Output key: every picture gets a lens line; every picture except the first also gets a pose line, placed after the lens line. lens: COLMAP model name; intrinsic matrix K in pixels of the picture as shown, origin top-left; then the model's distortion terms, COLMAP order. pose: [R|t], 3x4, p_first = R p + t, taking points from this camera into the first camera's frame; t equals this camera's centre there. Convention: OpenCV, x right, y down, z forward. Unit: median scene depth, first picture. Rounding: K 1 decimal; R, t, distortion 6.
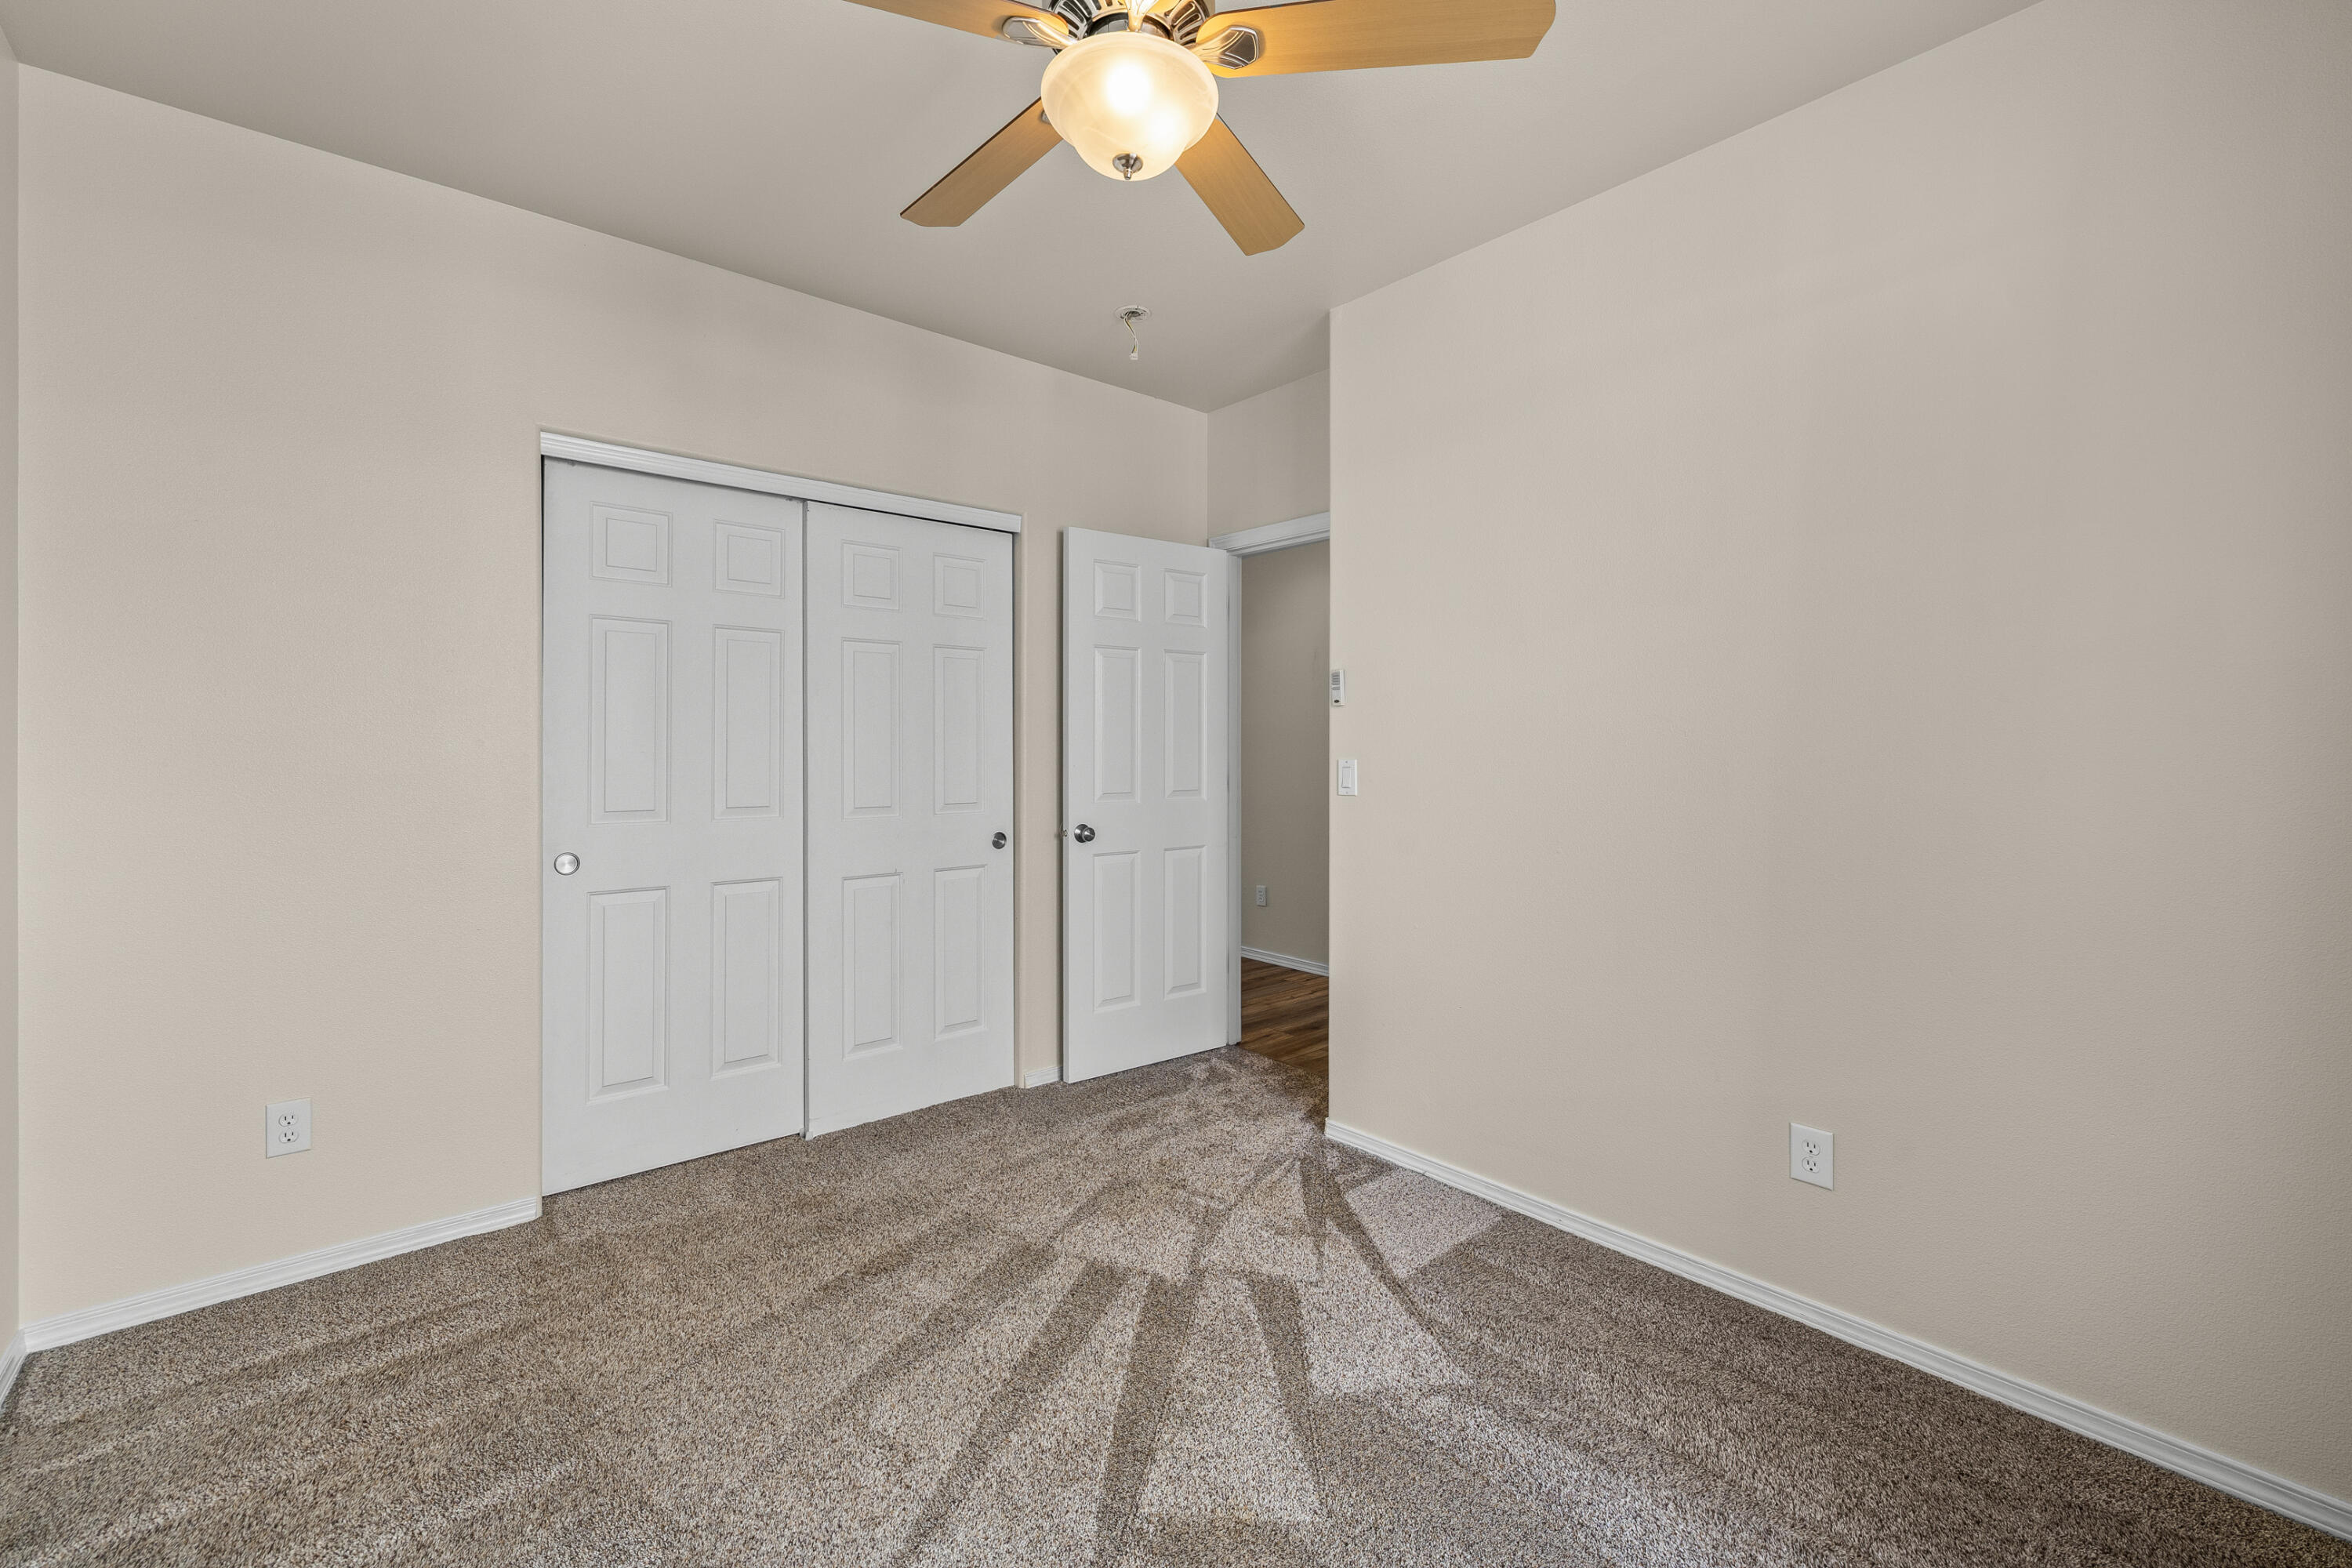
lens RADIAL K [[993.7, 0, 1181.0], [0, 993.7, 762.8], [0, 0, 1]] dist [0.003302, -0.000403]
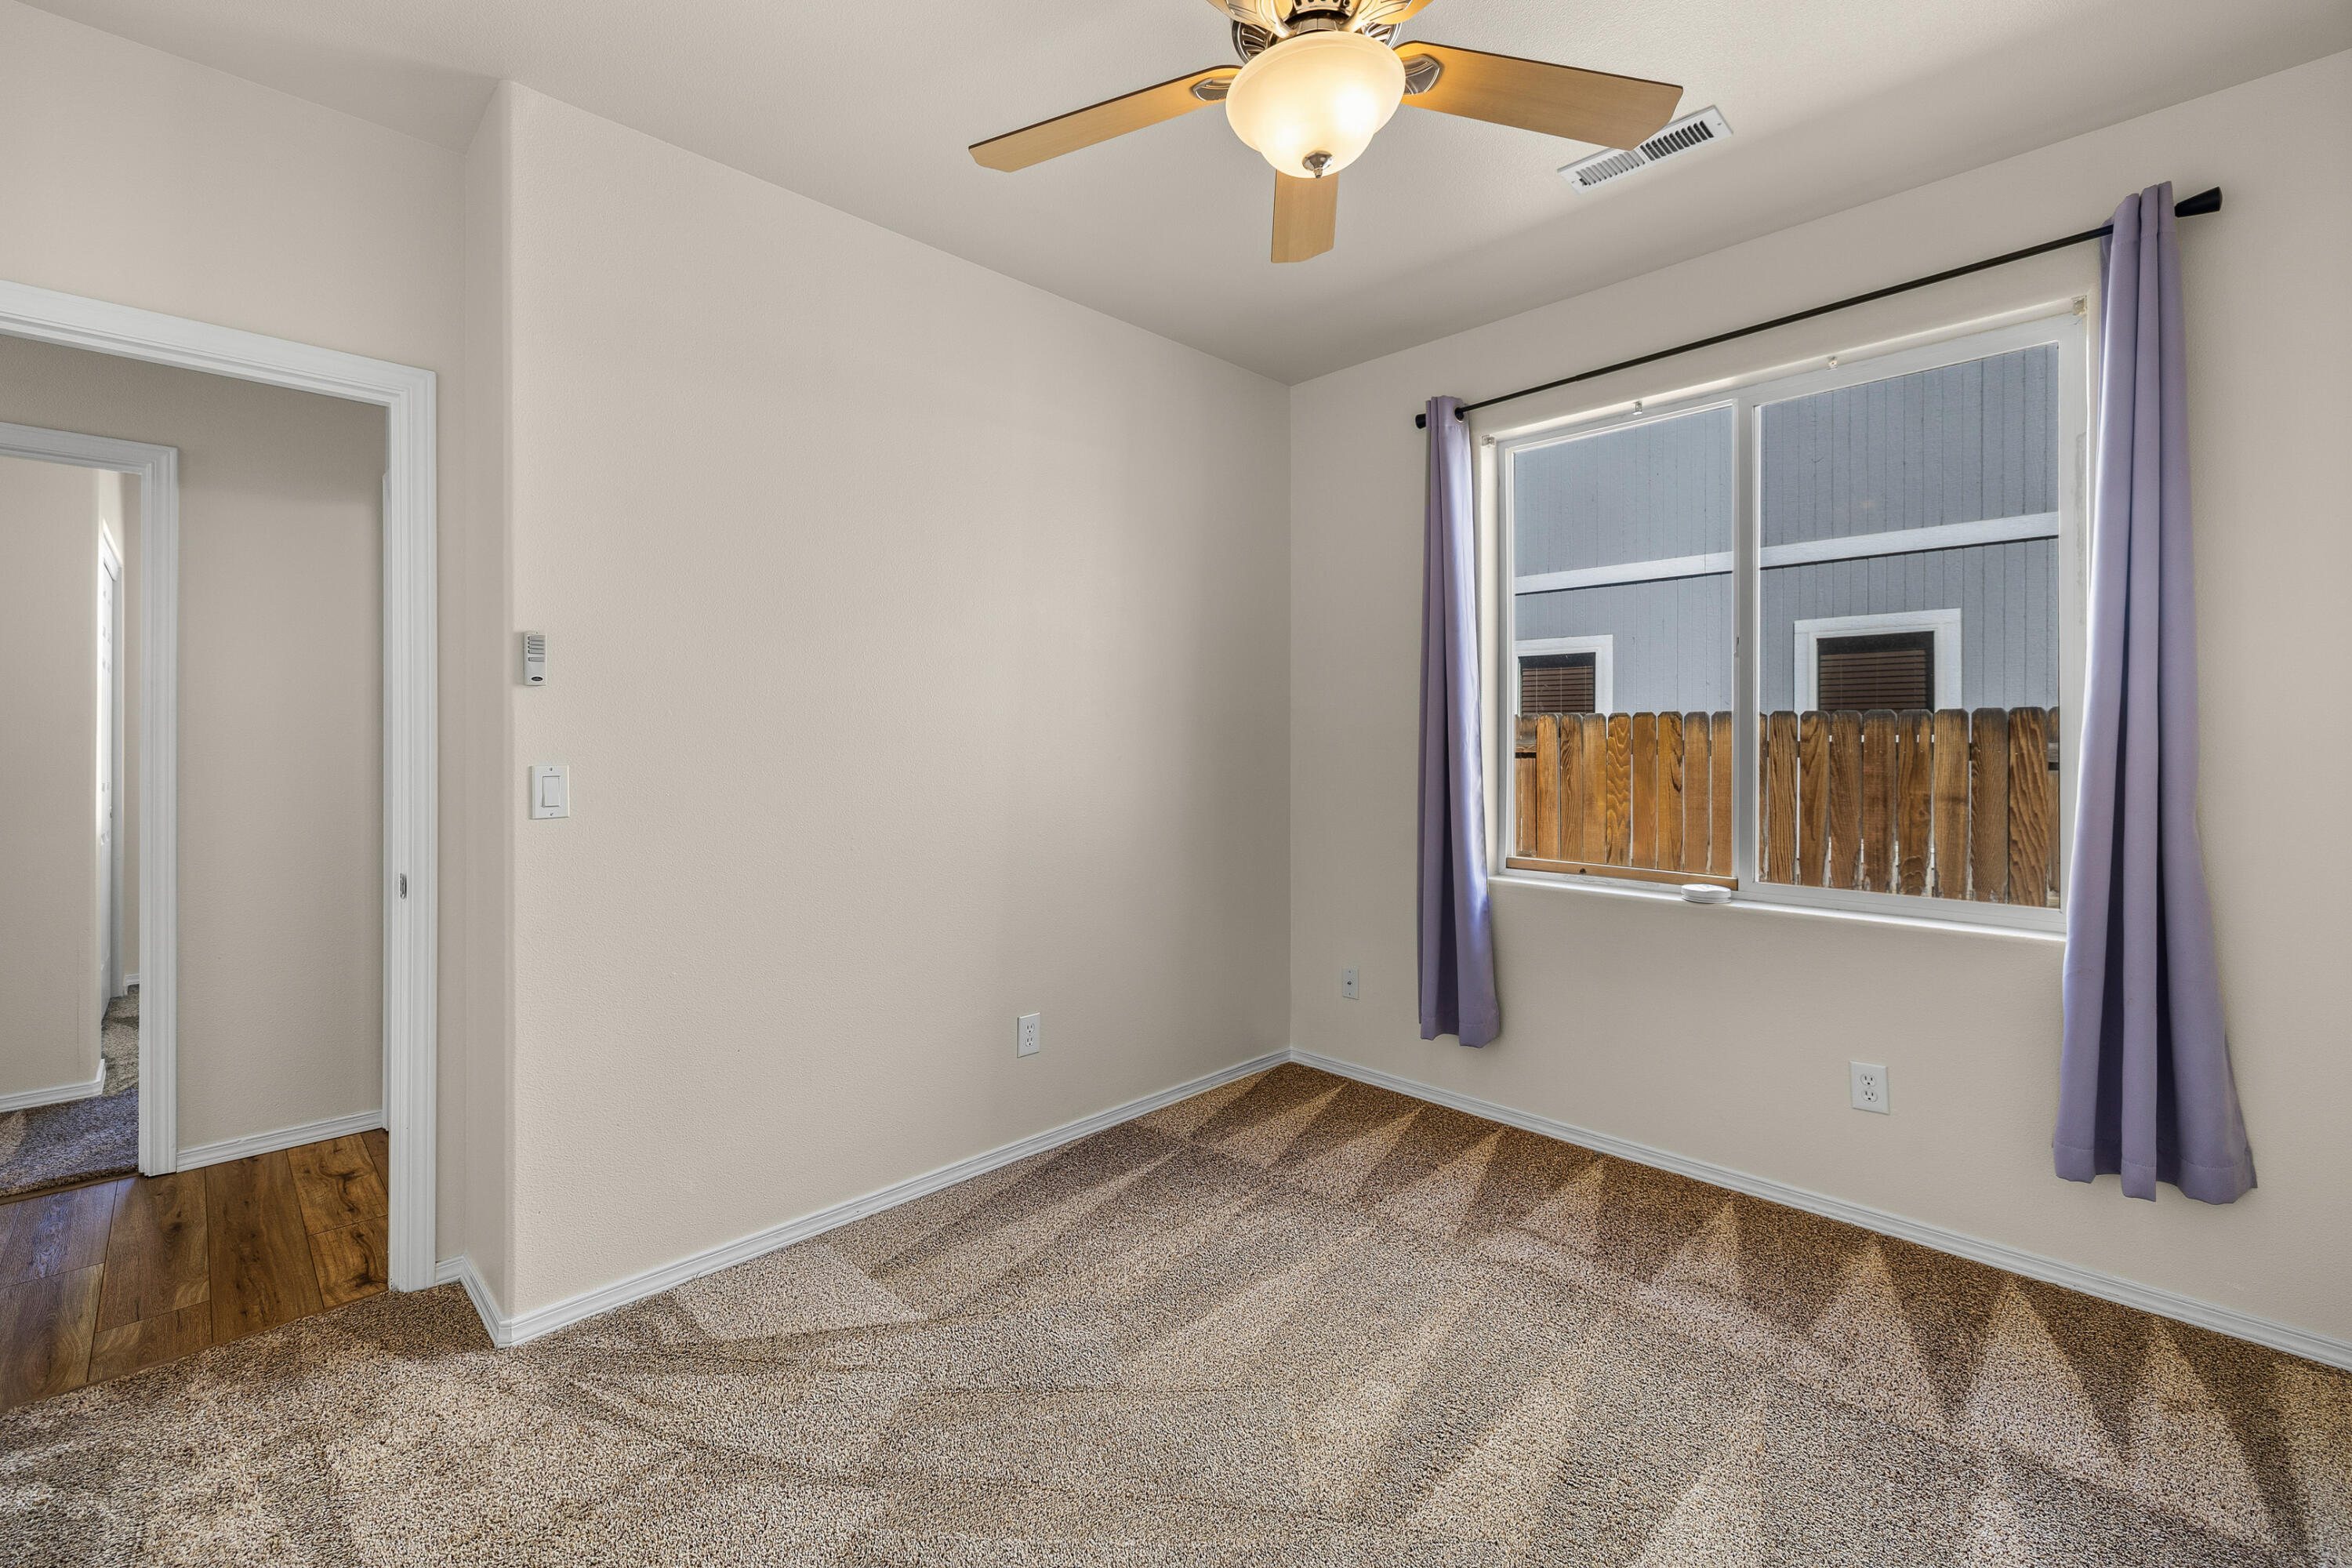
lens RADIAL K [[993.7, 0, 1158.7], [0, 993.7, 747.4], [0, 0, 1]] dist [0.003302, -0.000403]
pose [[-0.066897, -0.011149, 0.997698, -0.586844], [0.016210, 0.999793, 0.012259, -0.018566], [-0.997628, 0.016993, -0.066703, 0.685097]]
